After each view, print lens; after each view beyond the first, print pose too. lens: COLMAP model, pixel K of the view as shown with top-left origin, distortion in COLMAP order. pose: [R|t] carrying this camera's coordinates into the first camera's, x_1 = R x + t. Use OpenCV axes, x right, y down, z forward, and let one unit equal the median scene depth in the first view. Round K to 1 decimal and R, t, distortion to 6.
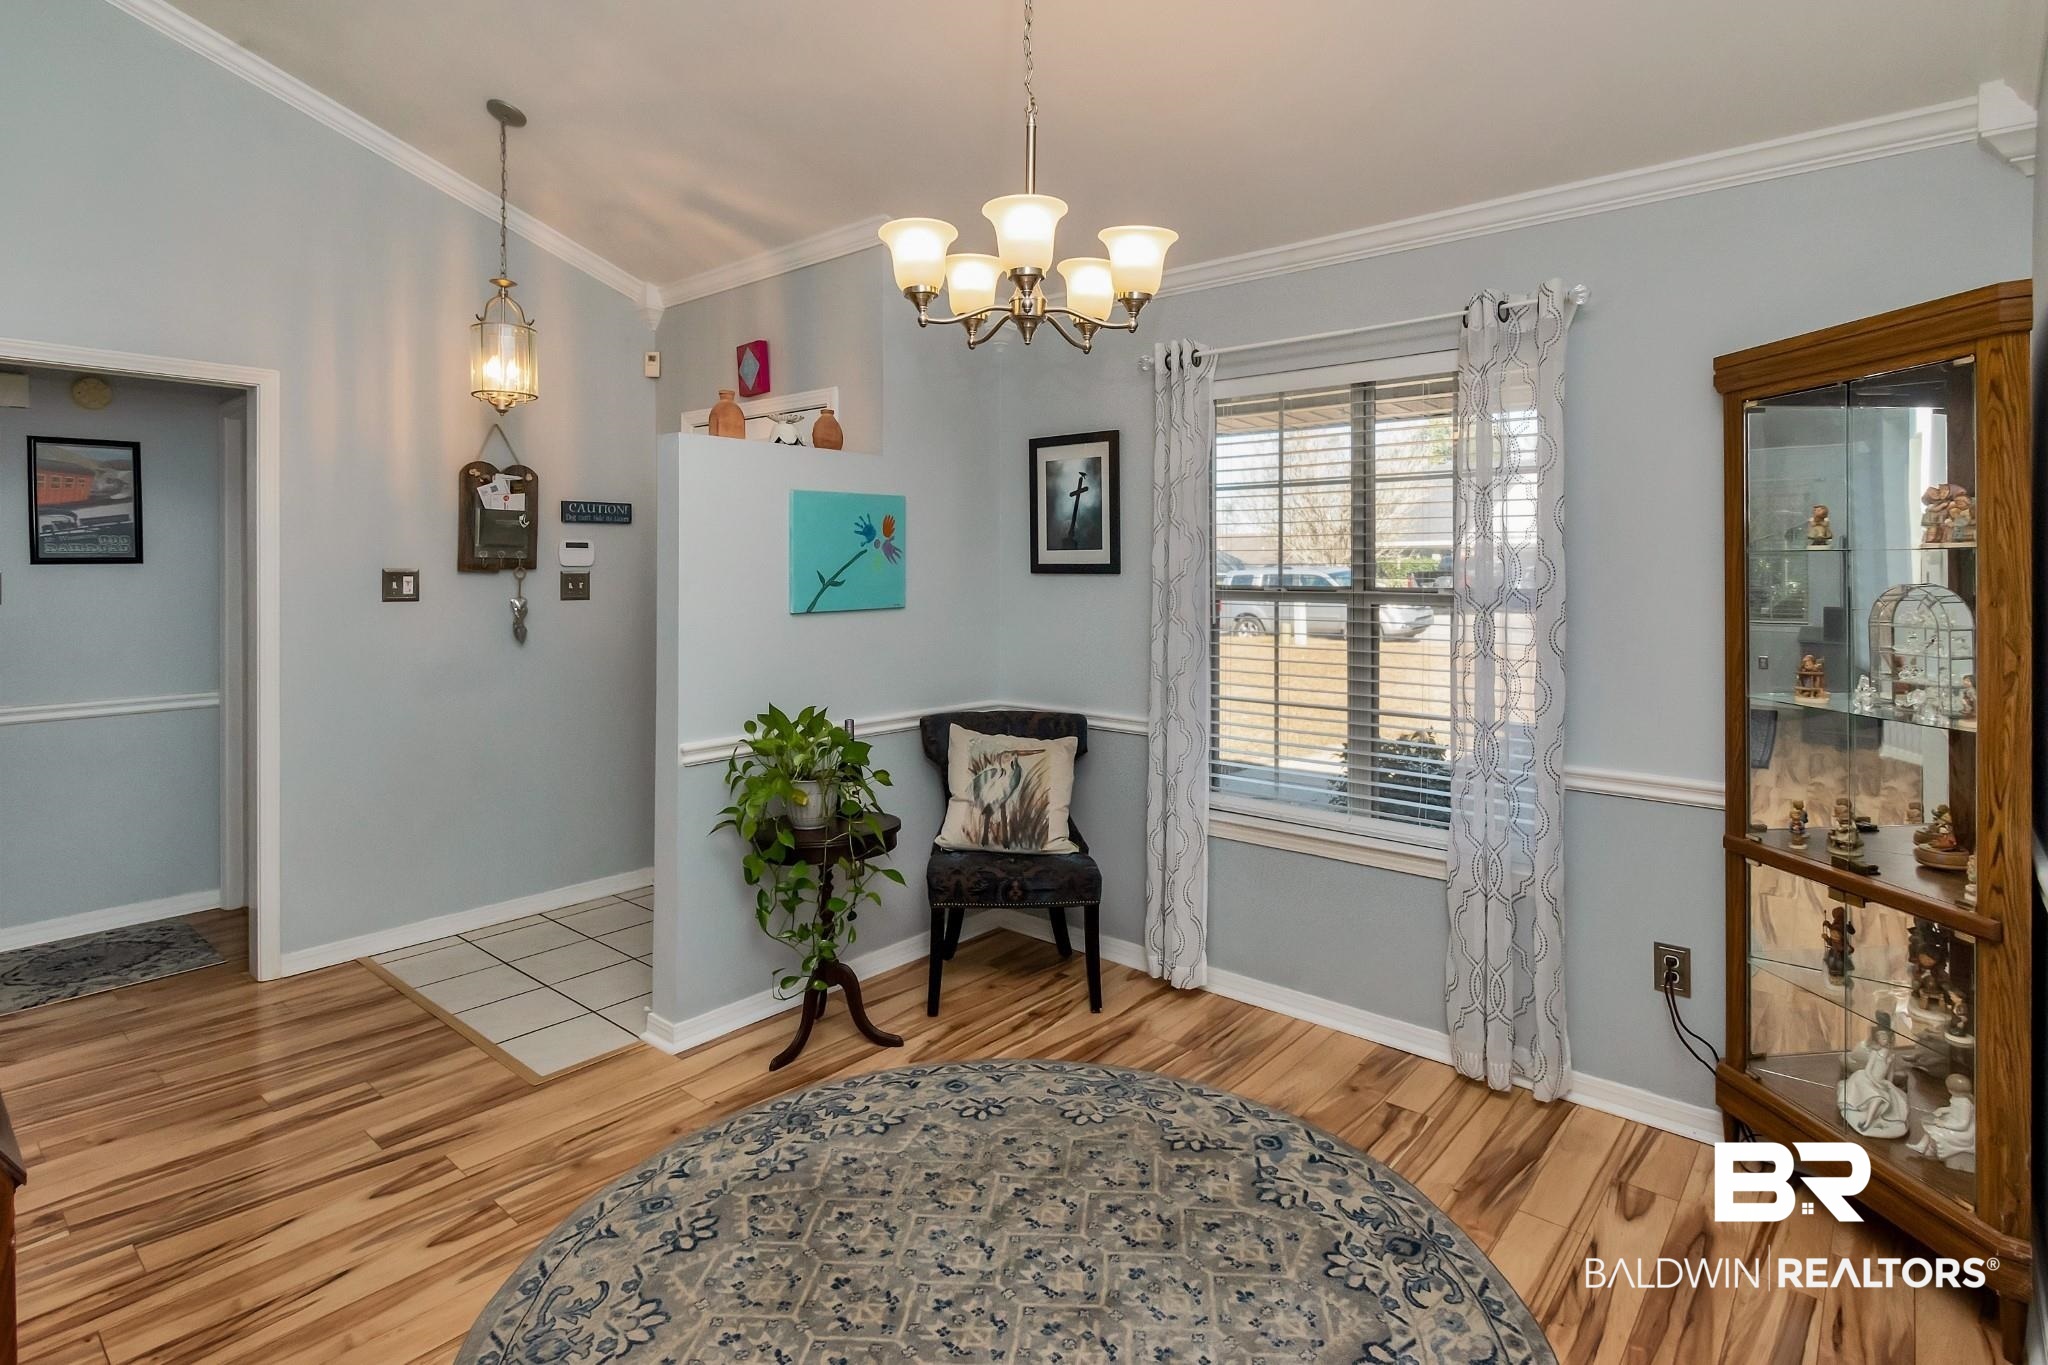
lens RADIAL K [[1031.0, 0, 1029.6], [0, 1031.0, 576.1], [0, 0, 1]] dist [-0.002166, -0.001355]
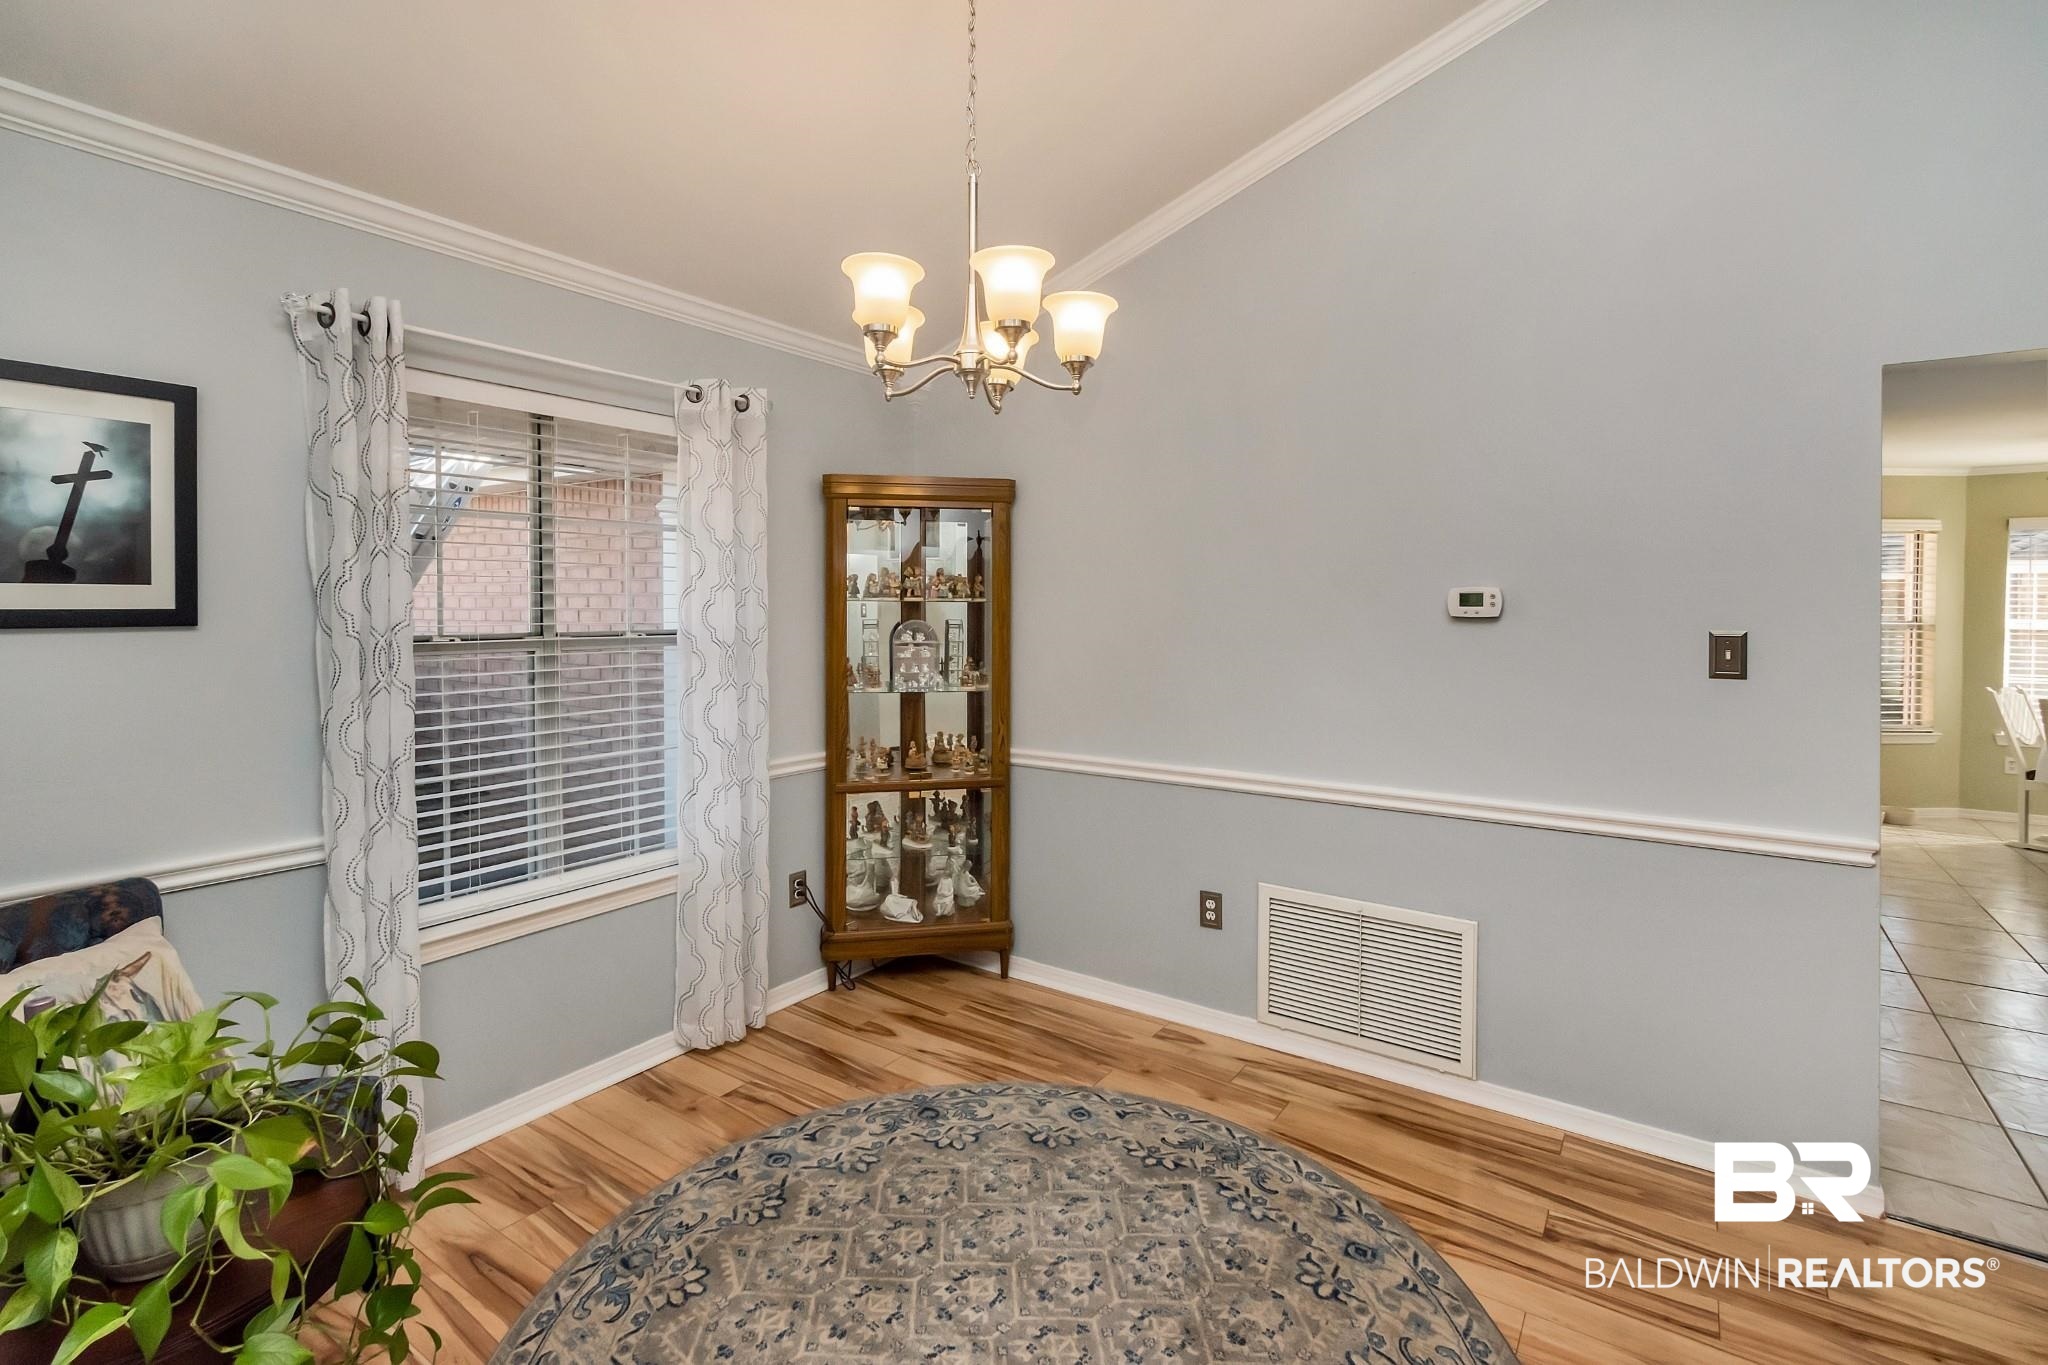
lens RADIAL K [[950.9, 0, 1015.2], [0, 950.9, 593.4], [0, 0, 1]] dist [0.000163, -0.000810]
pose [[-0.090430, 0.008363, 0.995868, -0.776258], [0.004071, 0.999959, -0.008028, -0.021943], [-0.995895, 0.003328, -0.090460, 0.856799]]
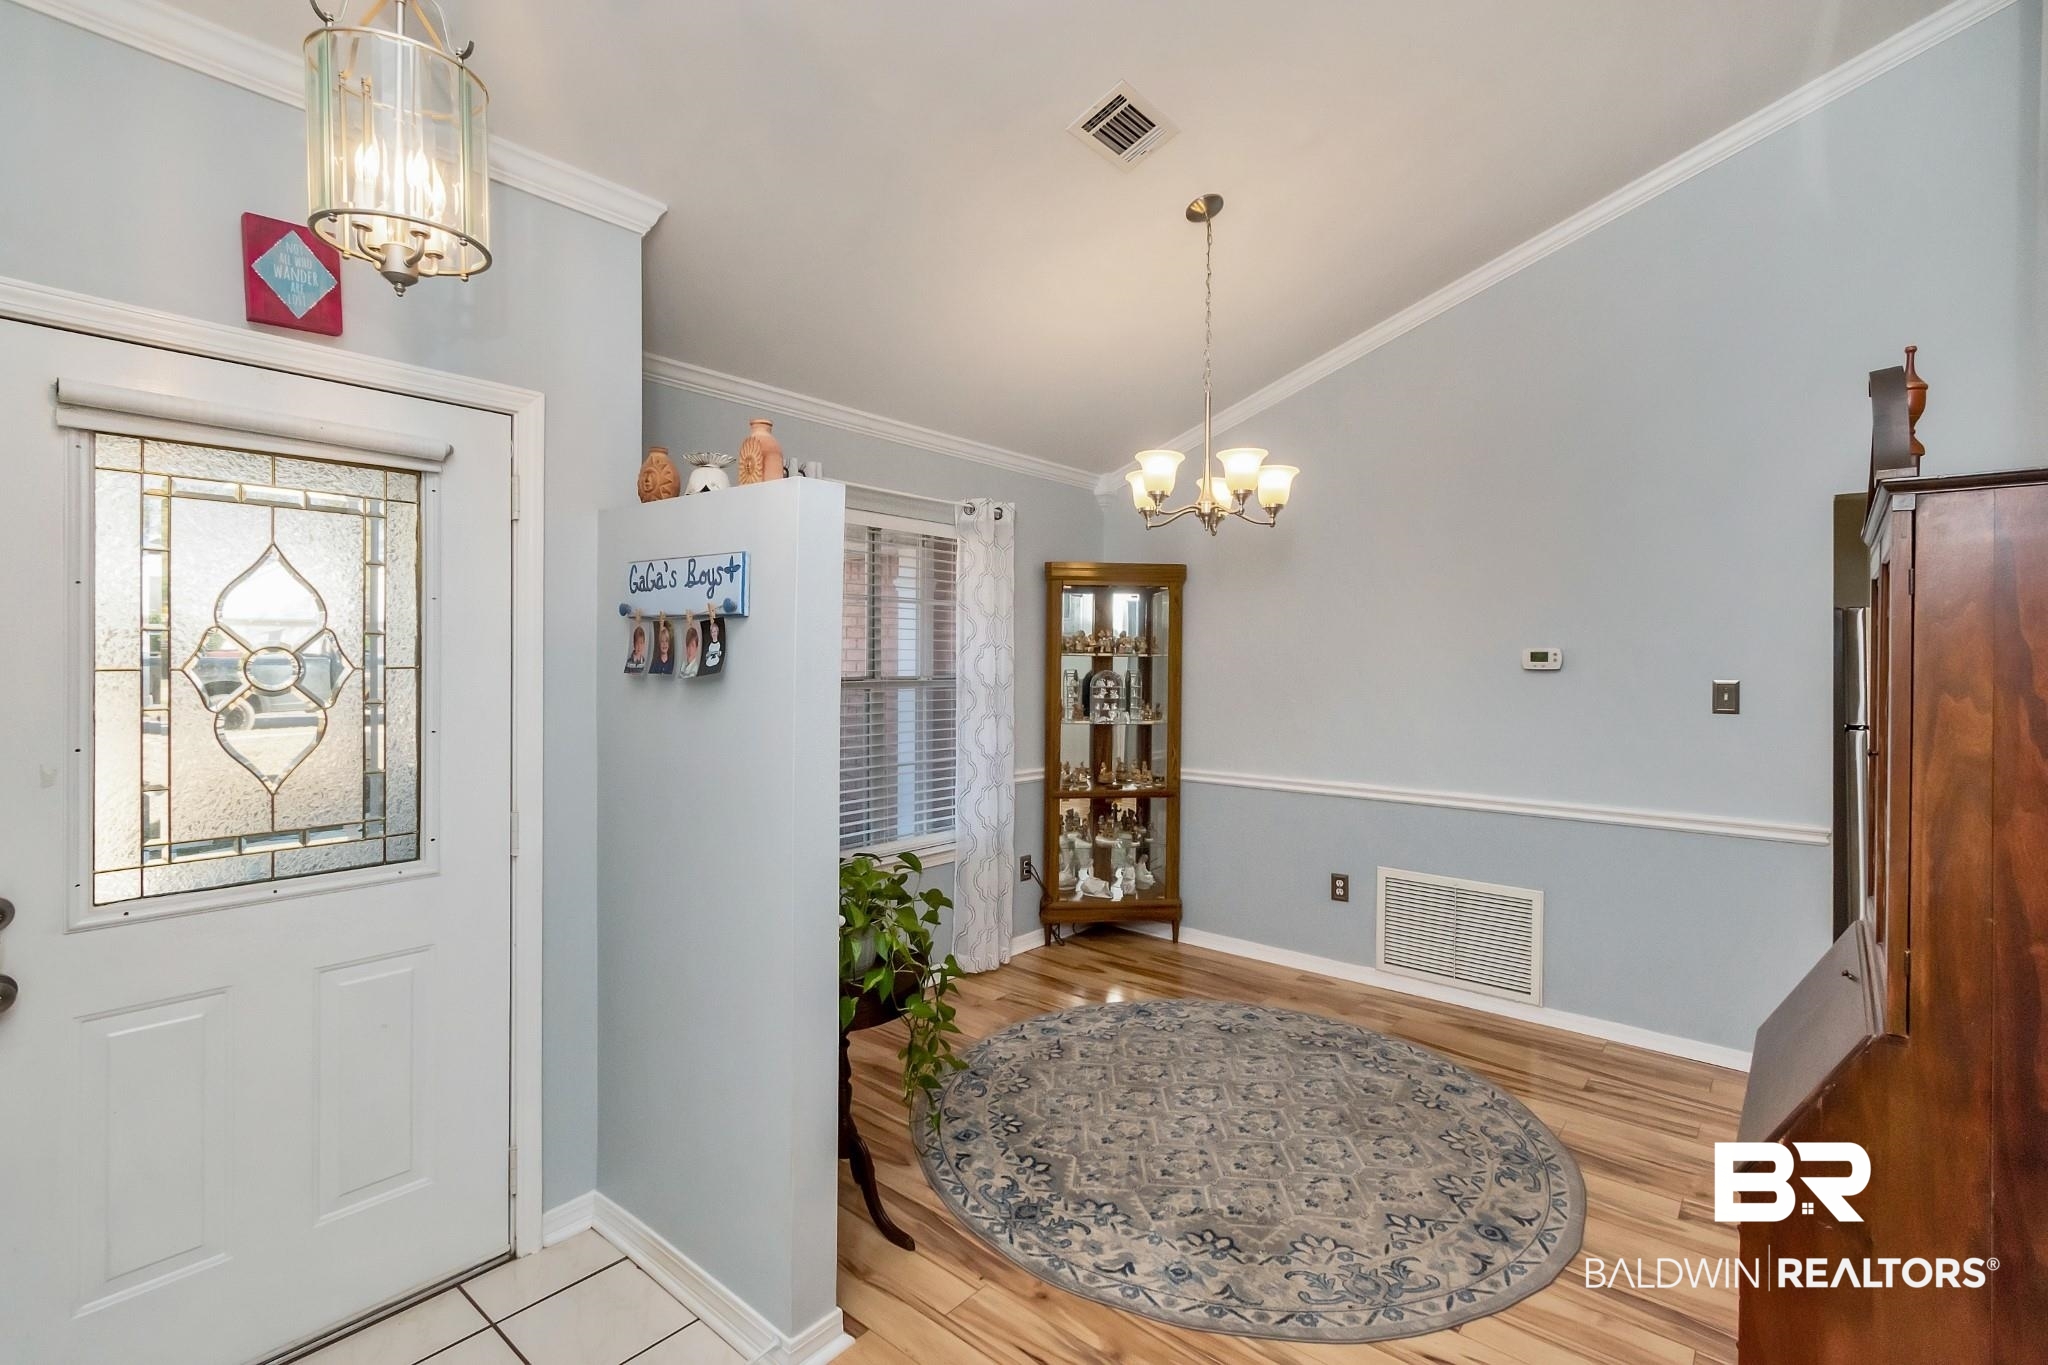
lens RADIAL K [[933.4, 0, 1025.9], [0, 933.4, 644.8], [0, 0, 1]] dist [0.001344, 0.000157]
pose [[-0.006462, 0.012008, 0.999907, -1.214018], [-0.000722, 0.999928, -0.012013, -0.022197], [-0.999979, -0.000799, -0.006453, 1.060986]]
